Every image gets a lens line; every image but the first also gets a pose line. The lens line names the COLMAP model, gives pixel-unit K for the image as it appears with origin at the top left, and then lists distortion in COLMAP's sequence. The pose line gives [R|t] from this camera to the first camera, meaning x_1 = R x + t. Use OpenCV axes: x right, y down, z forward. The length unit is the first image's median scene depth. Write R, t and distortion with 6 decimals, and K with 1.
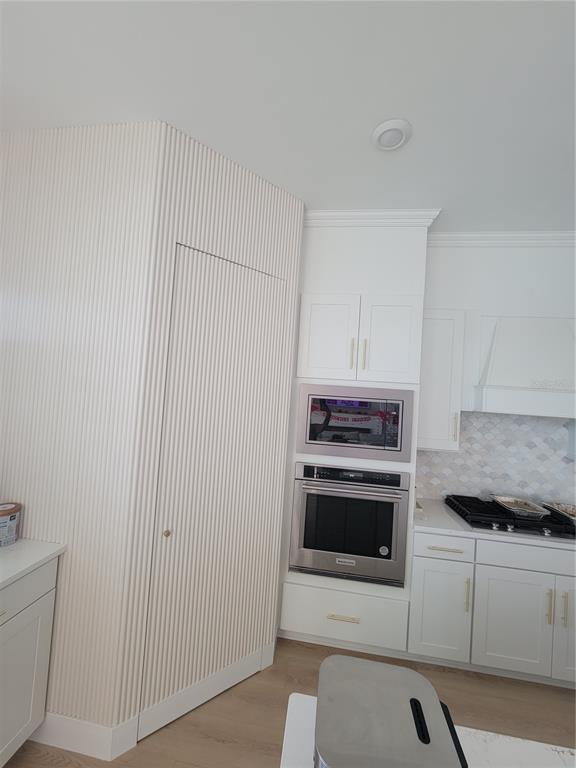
lens RADIAL K [[305.7, 0, 288.0], [0, 305.7, 384.0], [0, 0, 1]] dist [-0.000107, -0.000097]
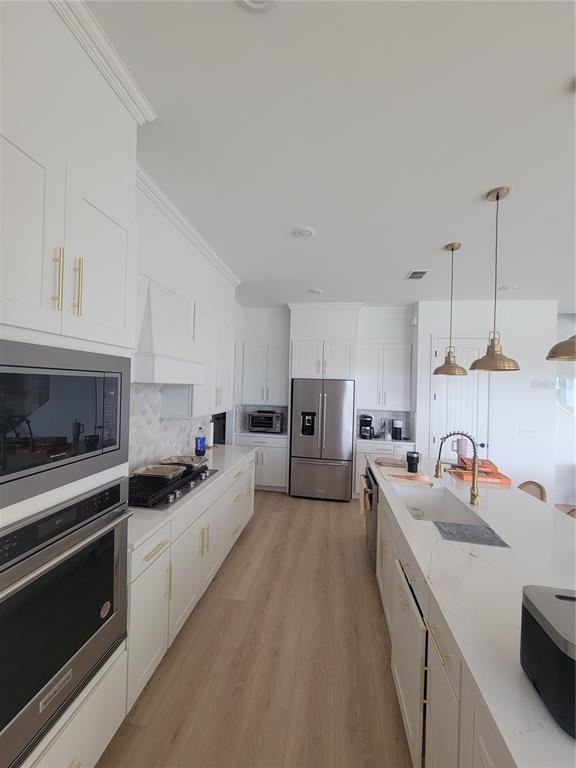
lens RADIAL K [[314.0, 0, 279.9], [0, 314.0, 383.1], [0, 0, 1]] dist [-0.001754, 0.000112]
pose [[0.029846, -0.055737, 0.997999, -0.277485], [-0.067480, 0.996054, 0.057646, 0.013154], [-0.997274, -0.069065, 0.025967, 0.606407]]
